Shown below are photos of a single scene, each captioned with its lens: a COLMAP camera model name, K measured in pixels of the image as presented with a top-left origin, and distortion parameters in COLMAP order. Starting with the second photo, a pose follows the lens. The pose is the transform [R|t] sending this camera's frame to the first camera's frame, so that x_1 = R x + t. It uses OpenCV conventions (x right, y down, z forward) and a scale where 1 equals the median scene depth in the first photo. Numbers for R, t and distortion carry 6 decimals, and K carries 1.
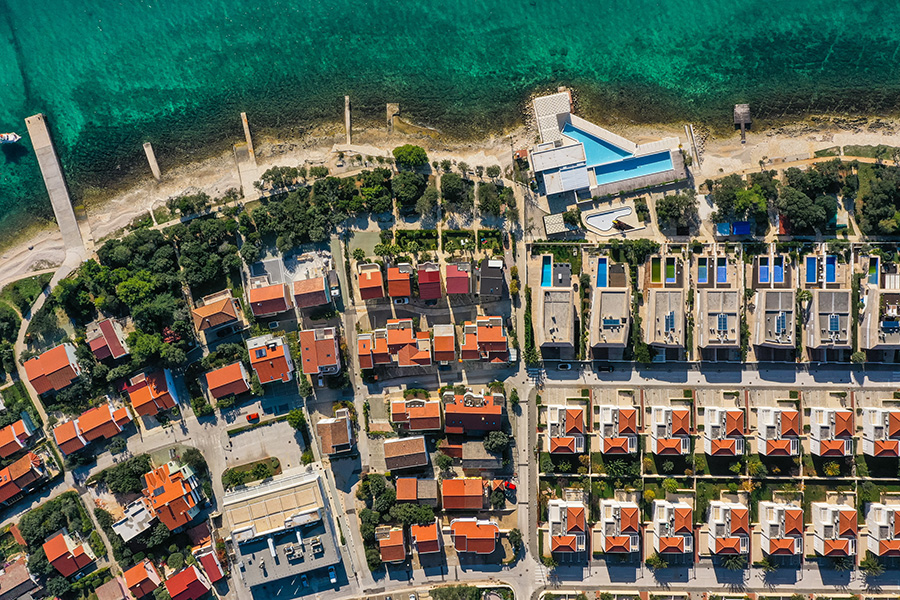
lens RADIAL K [[720.7, 0, 445.1], [0, 720.7, 300.7], [0, 0, 1]] dist [0.007377, 0.002375]
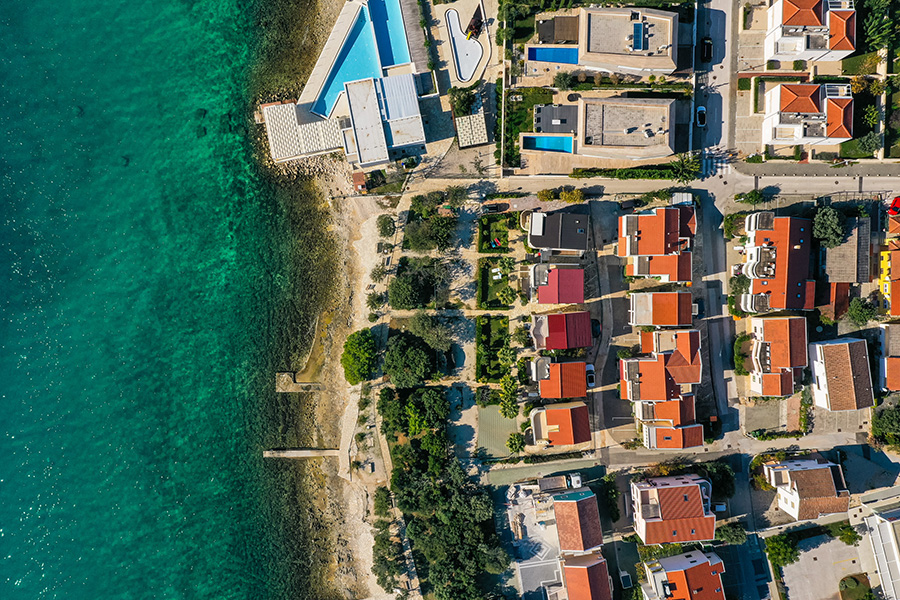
lens RADIAL K [[720.7, 0, 450.7], [0, 720.7, 296.5], [0, 0, 1]] dist [0.007377, 0.002375]
pose [[0.015987, -0.999871, 0.001398, 0.005348], [0.999813, 0.015971, -0.010914, -0.115551], [0.010891, 0.001572, 0.999939, 0.369986]]
